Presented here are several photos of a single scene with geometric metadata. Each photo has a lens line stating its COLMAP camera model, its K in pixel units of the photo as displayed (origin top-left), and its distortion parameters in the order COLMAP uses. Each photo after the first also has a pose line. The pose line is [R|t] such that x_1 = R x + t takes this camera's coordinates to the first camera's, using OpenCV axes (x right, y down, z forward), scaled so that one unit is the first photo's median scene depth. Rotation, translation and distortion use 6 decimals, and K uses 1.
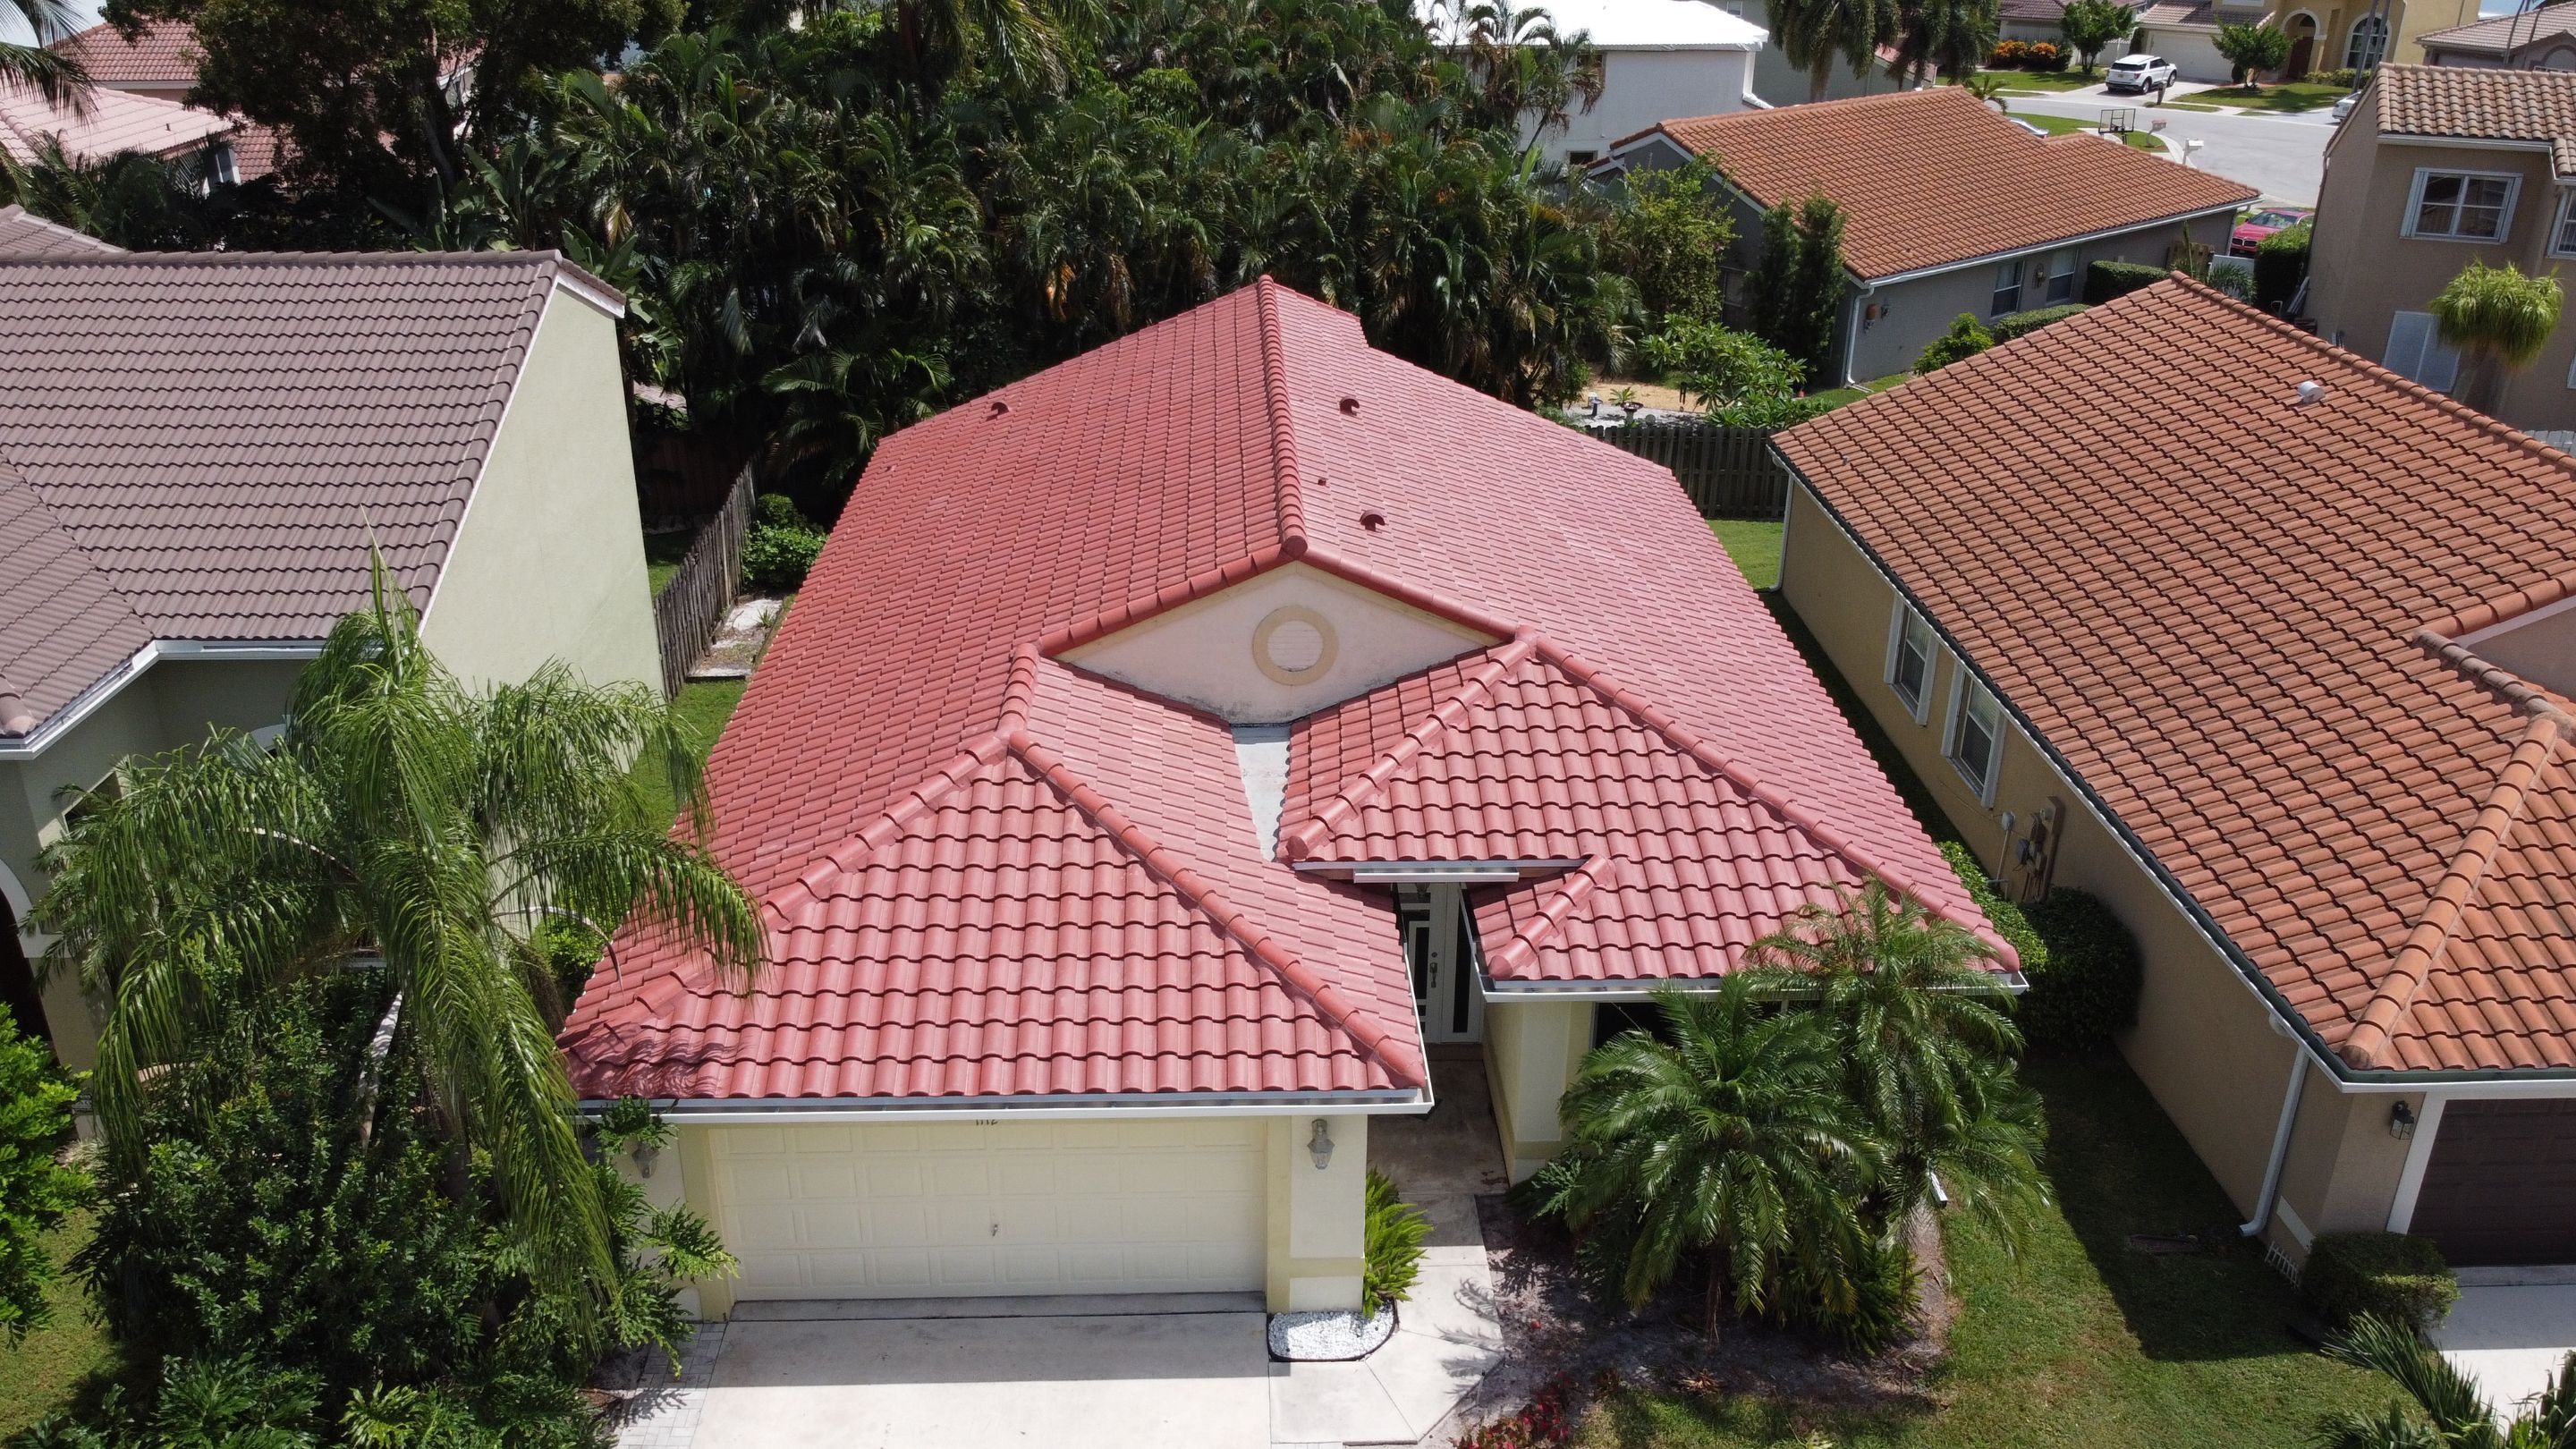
lens RADIAL K [[1955.9, 0, 1287.1], [0, 1955.9, 714.6], [0, 0, 1]] dist [-0.006440, -0.004732]
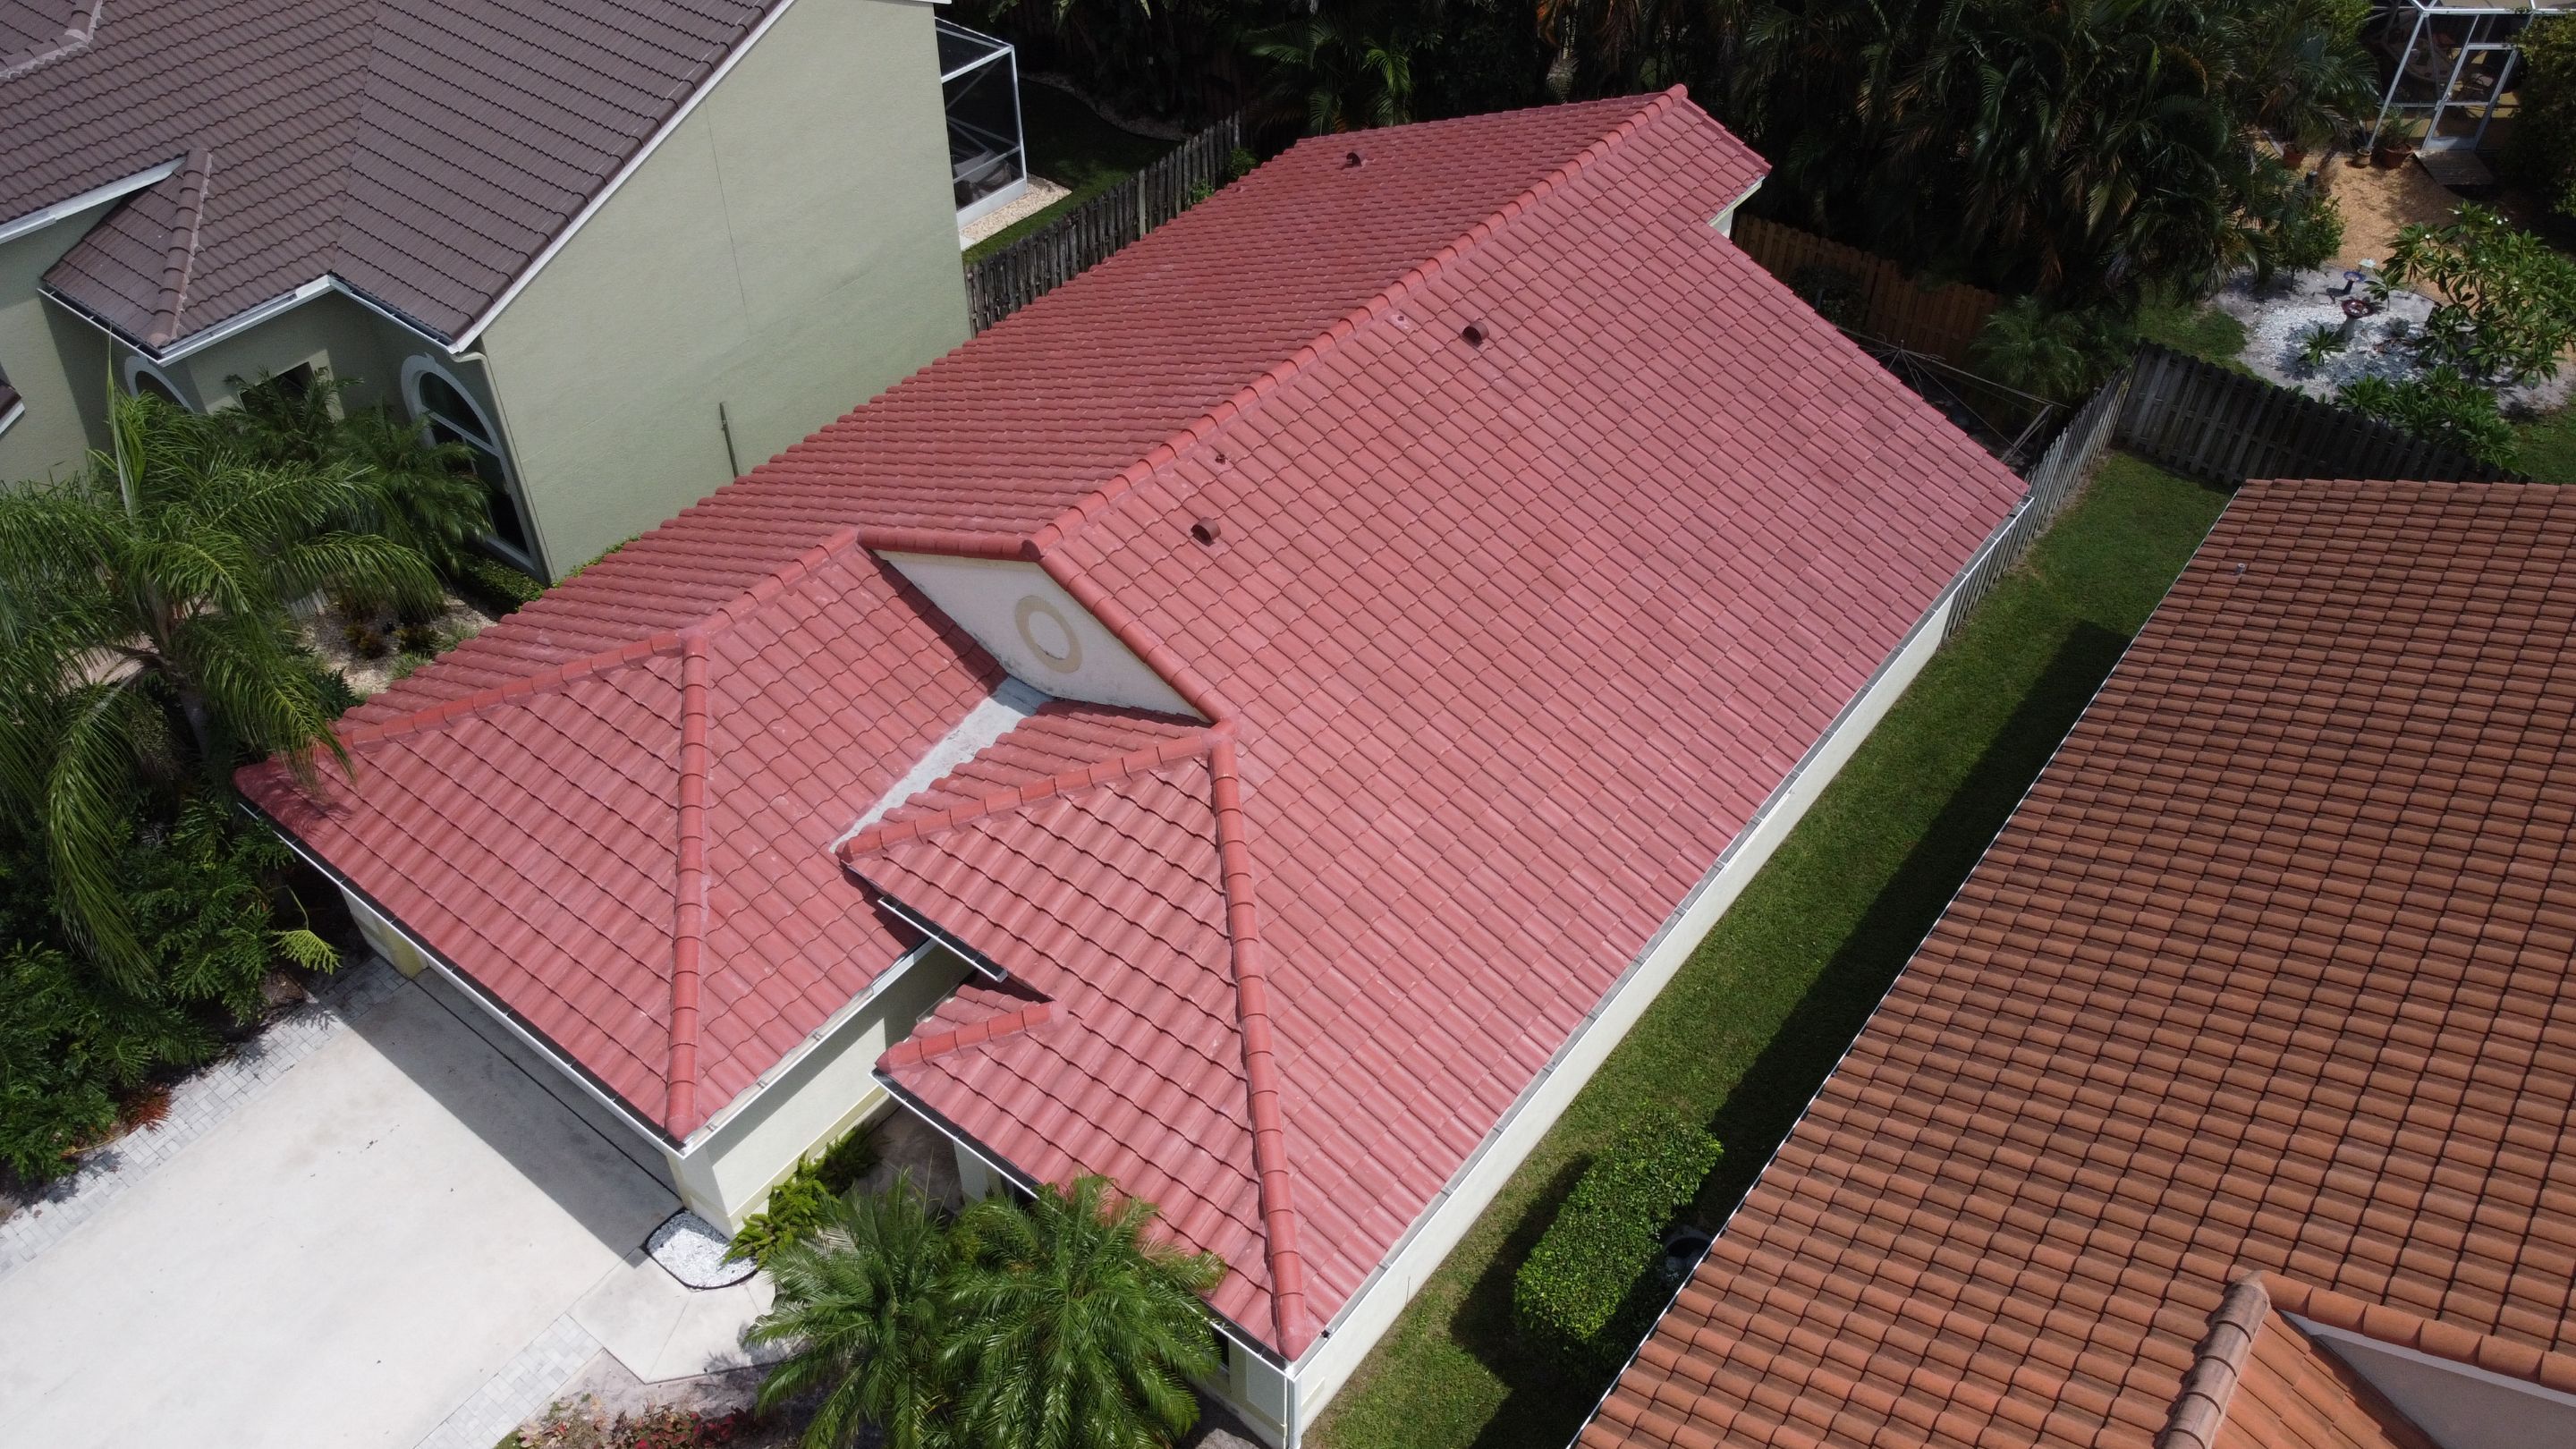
lens RADIAL K [[1955.9, 0, 1289.6], [0, 1955.9, 713.7], [0, 0, 1]] dist [-0.006440, -0.004732]
pose [[0.768894, 0.431856, -0.471489, 0.627354], [-0.264422, 0.886182, 0.380476, -0.441448], [0.582136, -0.167874, 0.795573, 0.323429]]
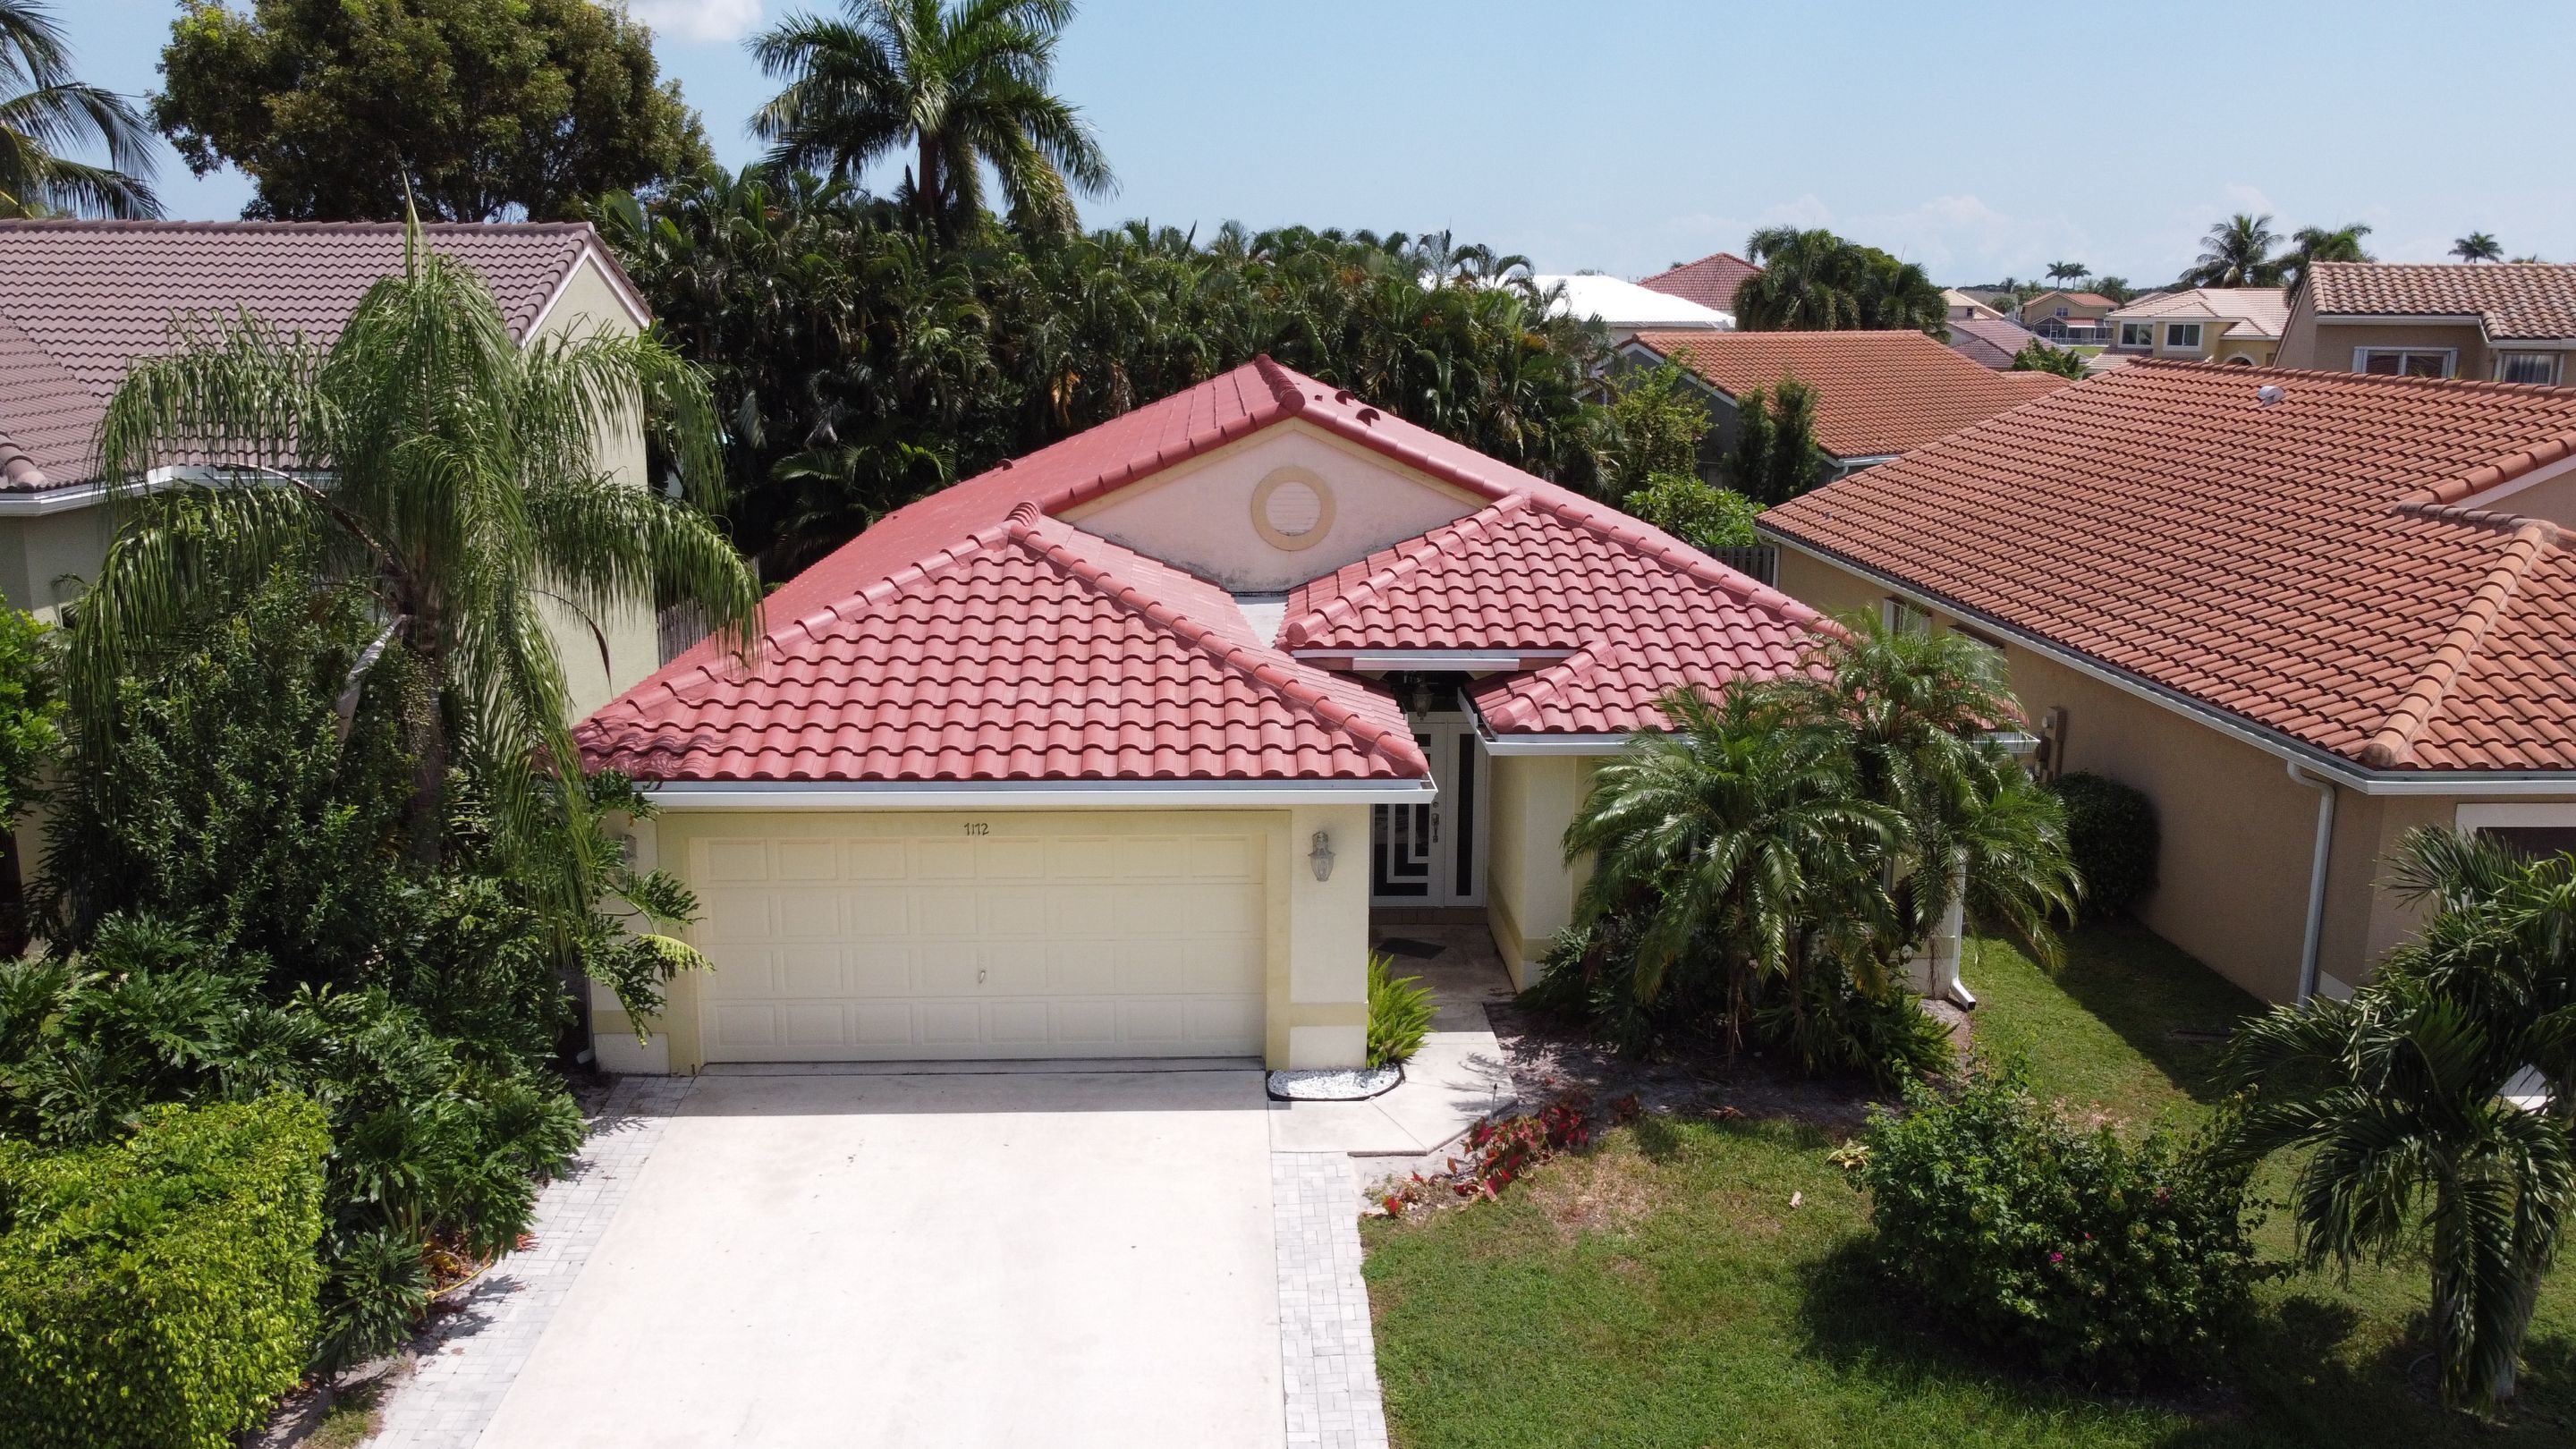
lens RADIAL K [[1955.9, 0, 1286.4], [0, 1955.9, 716.0], [0, 0, 1]] dist [-0.006440, -0.004732]
pose [[0.999995, -0.001136, 0.002930, -0.002730], [0.001735, 0.977003, -0.213218, 0.316659], [-0.002621, 0.213222, 0.977000, 0.034439]]
